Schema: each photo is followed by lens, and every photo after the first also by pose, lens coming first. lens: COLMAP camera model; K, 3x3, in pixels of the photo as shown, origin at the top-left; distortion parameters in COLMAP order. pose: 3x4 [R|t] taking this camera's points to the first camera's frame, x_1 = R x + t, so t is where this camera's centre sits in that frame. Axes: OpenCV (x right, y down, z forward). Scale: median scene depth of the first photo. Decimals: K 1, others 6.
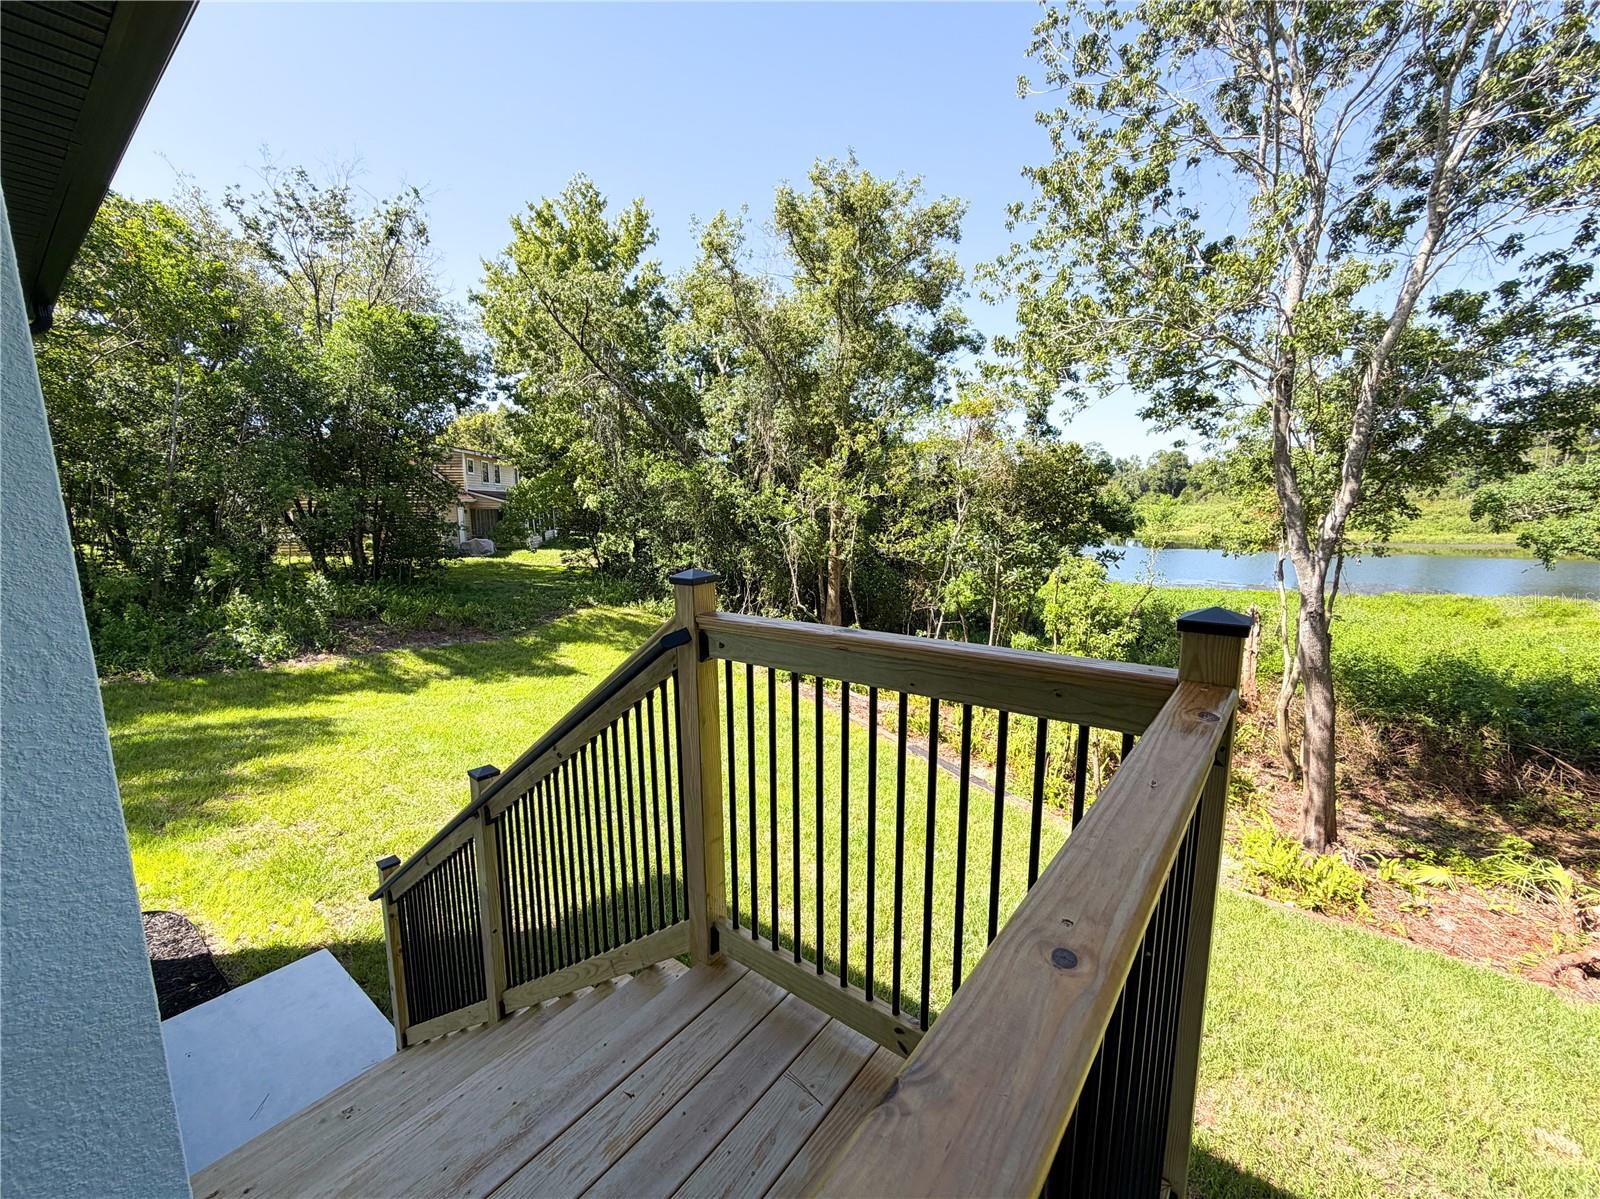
lens RADIAL K [[643.8, 0, 795.7], [0, 643.8, 599.3], [0, 0, 1]] dist [-0.001562, 0.000110]
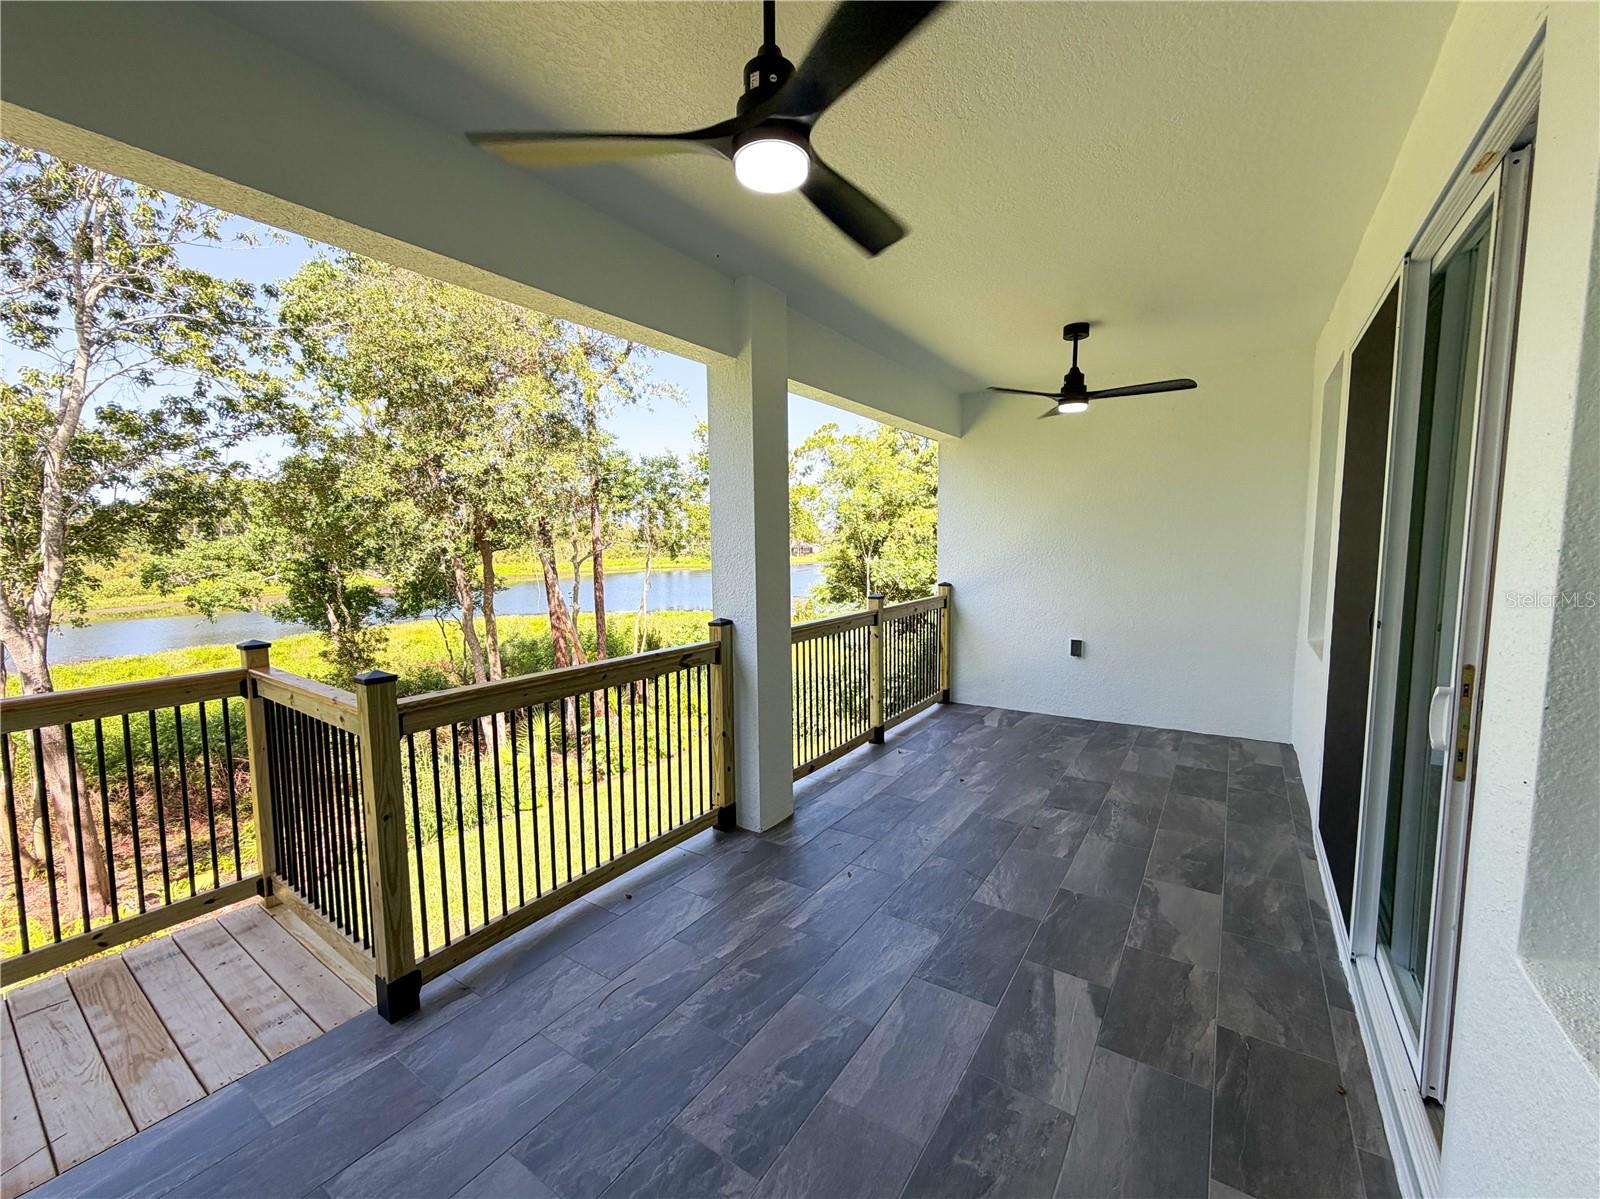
lens RADIAL K [[643.8, 0, 795.7], [0, 643.8, 599.3], [0, 0, 1]] dist [-0.001562, 0.000110]
pose [[-0.059715, -0.070017, 0.995757, -0.135492], [0.167092, 0.982761, 0.079123, 0.000734], [-0.984131, 0.171108, -0.046986, -0.071408]]
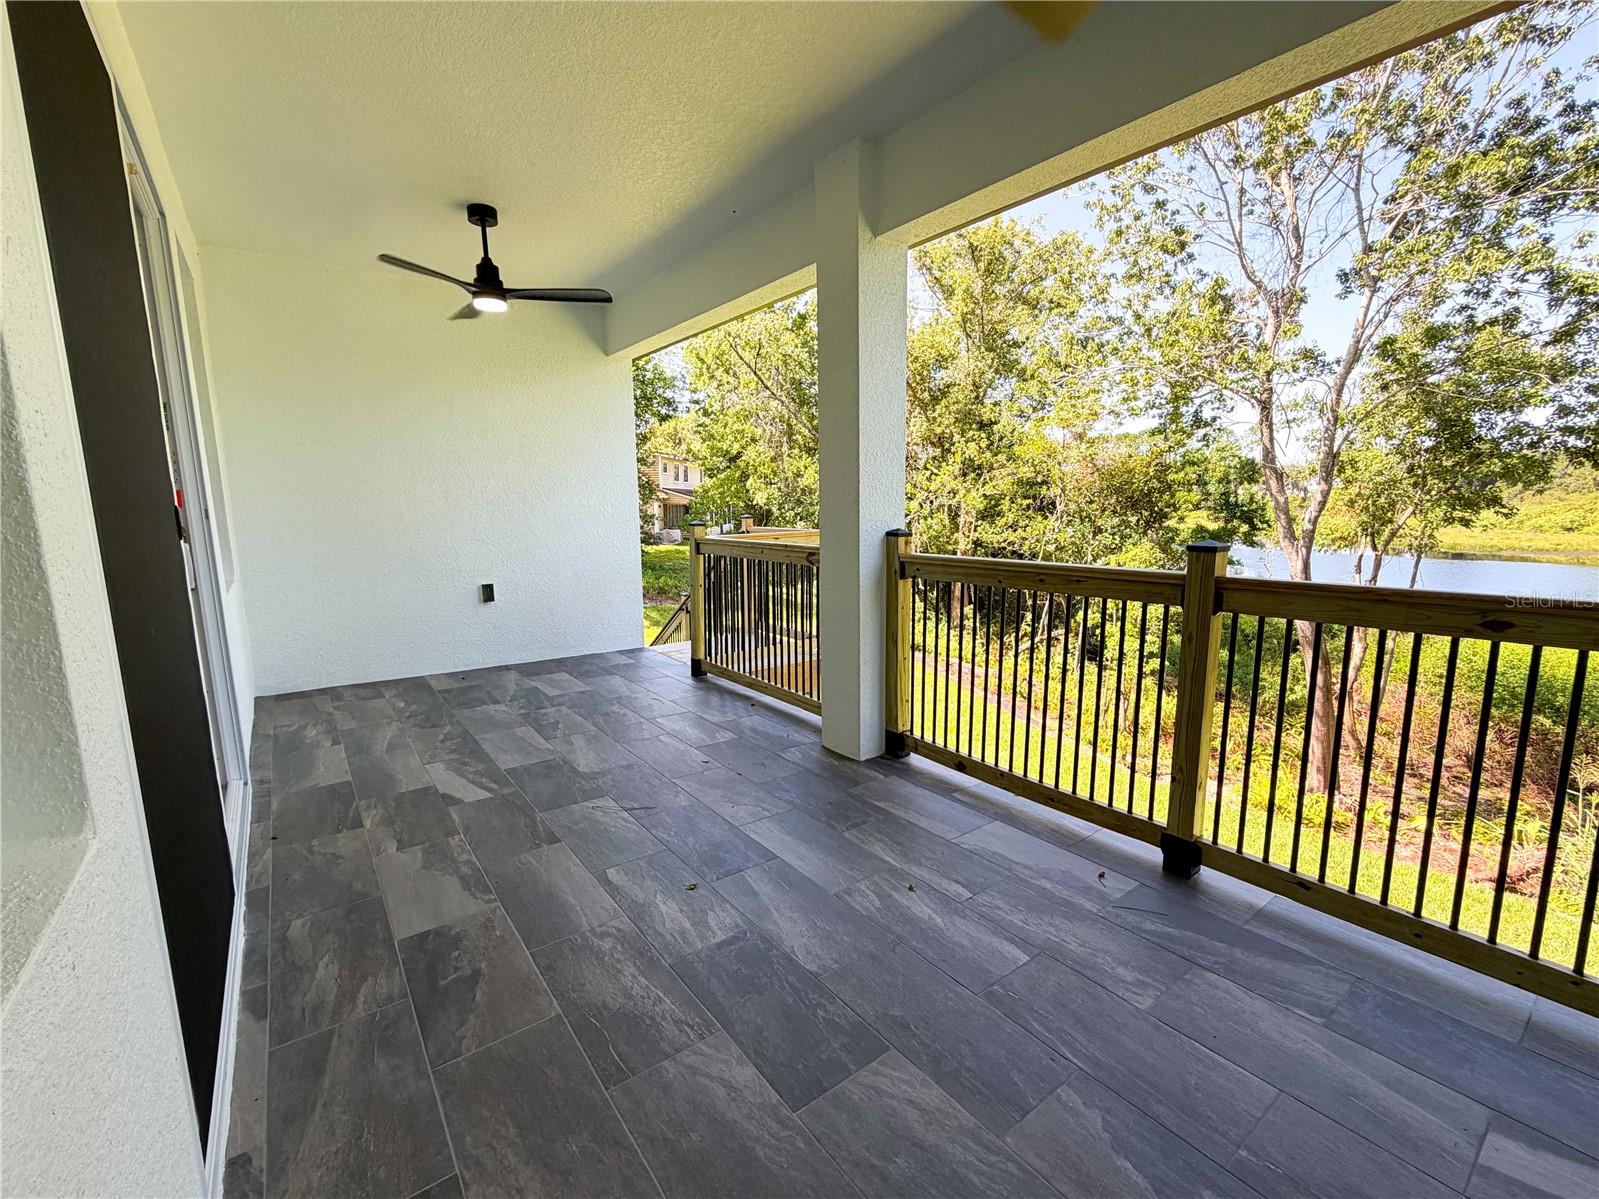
lens RADIAL K [[686.9, 0, 799.5], [0, 686.9, 599.5], [0, 0, 1]] dist [-0.000352, 0.000026]
pose [[0.965466, 0.042175, -0.257093, 0.120464], [-0.043662, 0.999046, -0.000075, 0.043762], [0.256845, 0.011298, 0.966387, -0.278697]]
